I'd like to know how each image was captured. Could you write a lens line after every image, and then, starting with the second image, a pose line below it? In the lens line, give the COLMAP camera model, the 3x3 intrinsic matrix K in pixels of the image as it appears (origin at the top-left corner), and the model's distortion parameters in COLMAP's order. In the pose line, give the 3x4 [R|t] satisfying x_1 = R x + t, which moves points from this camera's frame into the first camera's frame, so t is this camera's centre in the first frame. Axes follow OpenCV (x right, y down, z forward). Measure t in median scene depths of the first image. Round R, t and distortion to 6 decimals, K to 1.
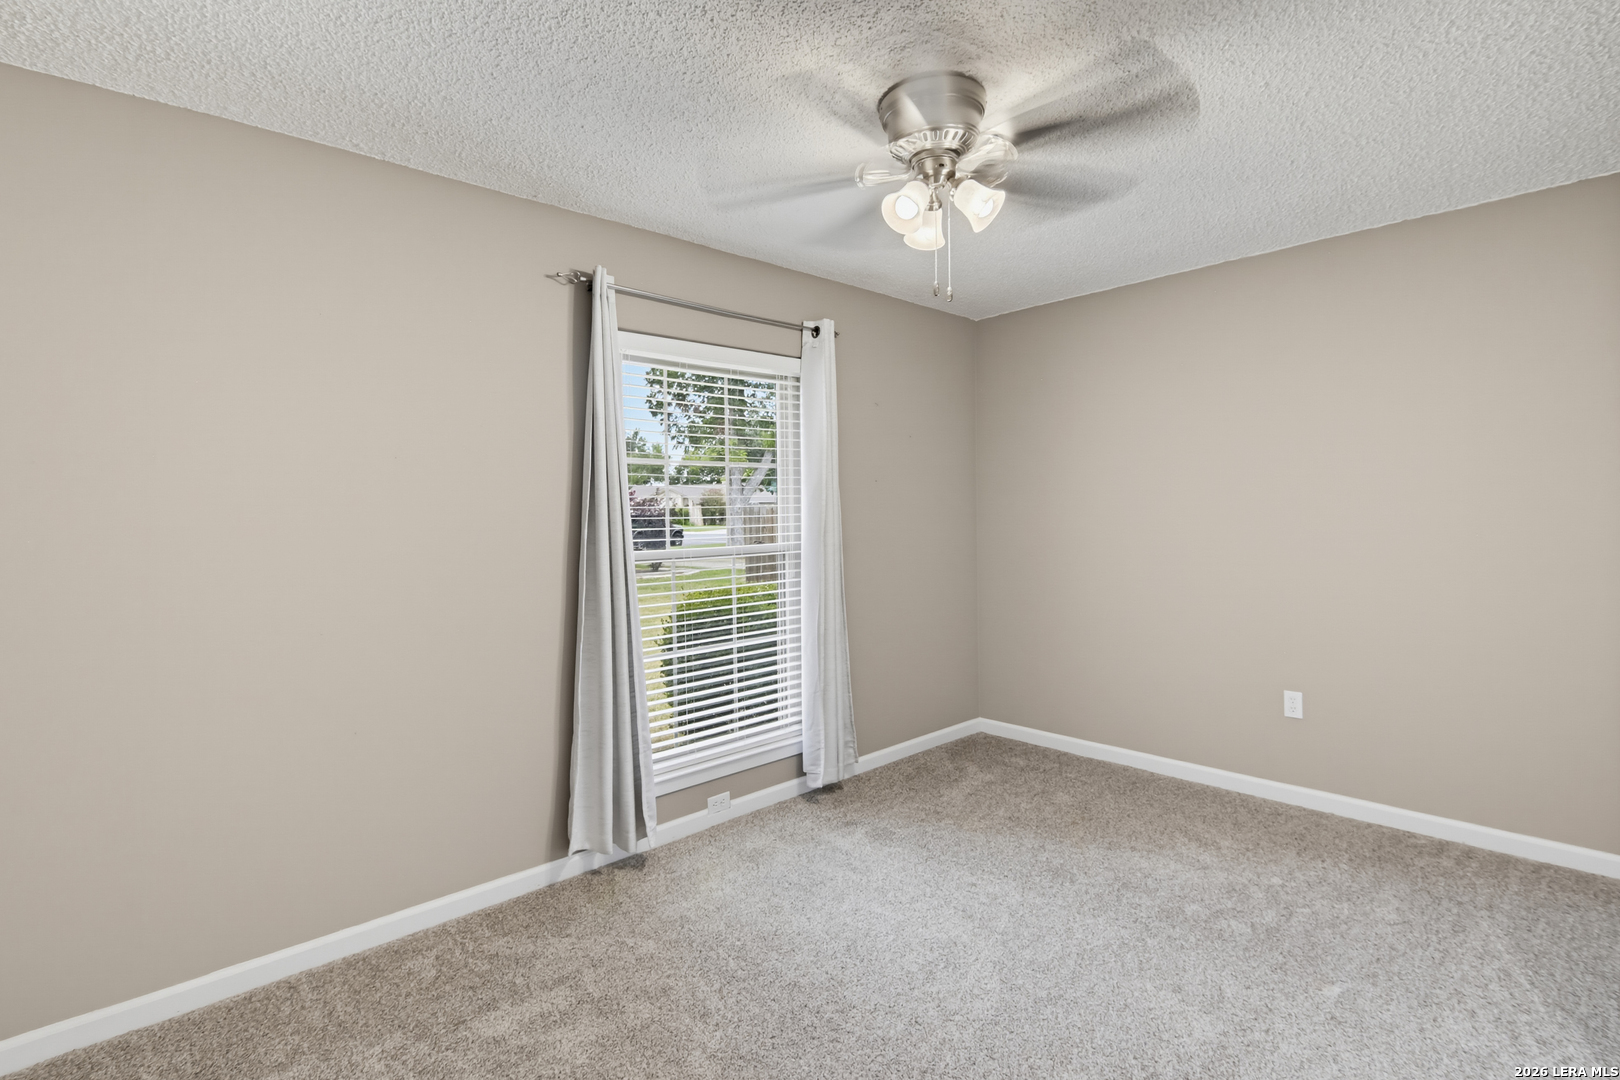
lens RADIAL K [[783.0, 0, 810.7], [0, 783.0, 521.5], [0, 0, 1]] dist [0.024676, -0.012326]
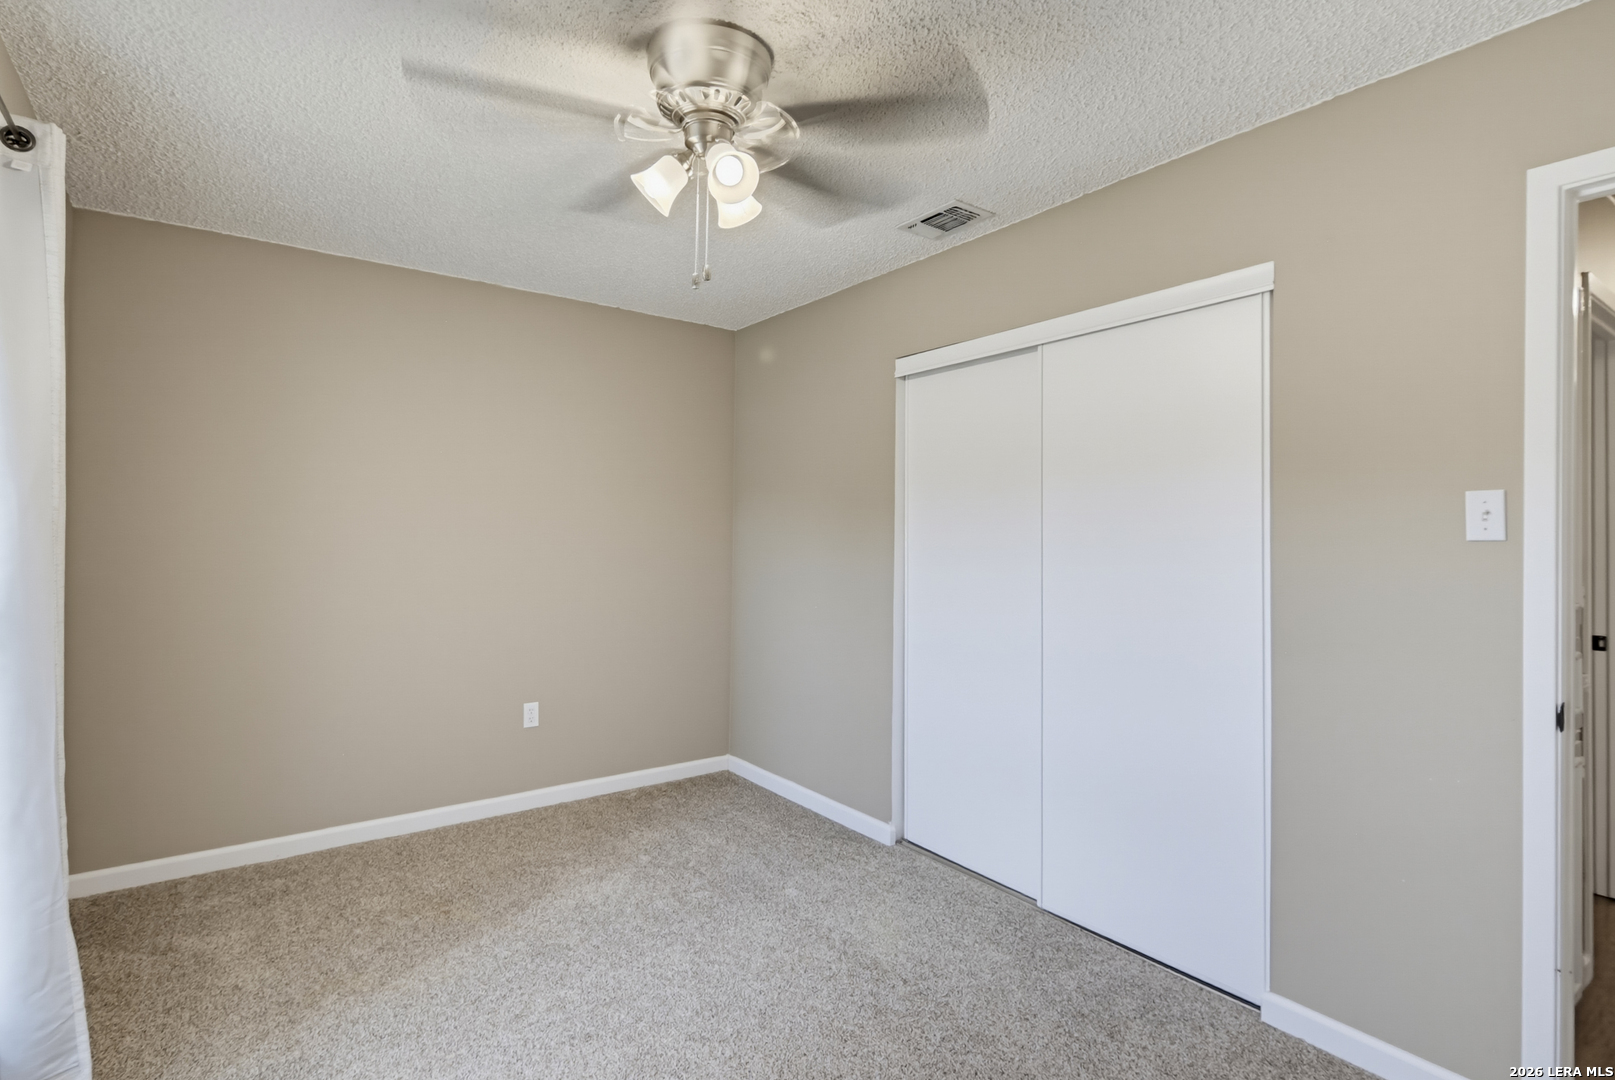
lens RADIAL K [[805.3, 0, 806.3], [0, 805.3, 531.9], [0, 0, 1]] dist [0.016379, -0.000542]
pose [[0.115148, 0.016938, 0.993204, -0.460588], [-0.002656, 0.999856, -0.016743, -0.000915], [-0.993345, -0.000710, 0.115177, 0.518006]]
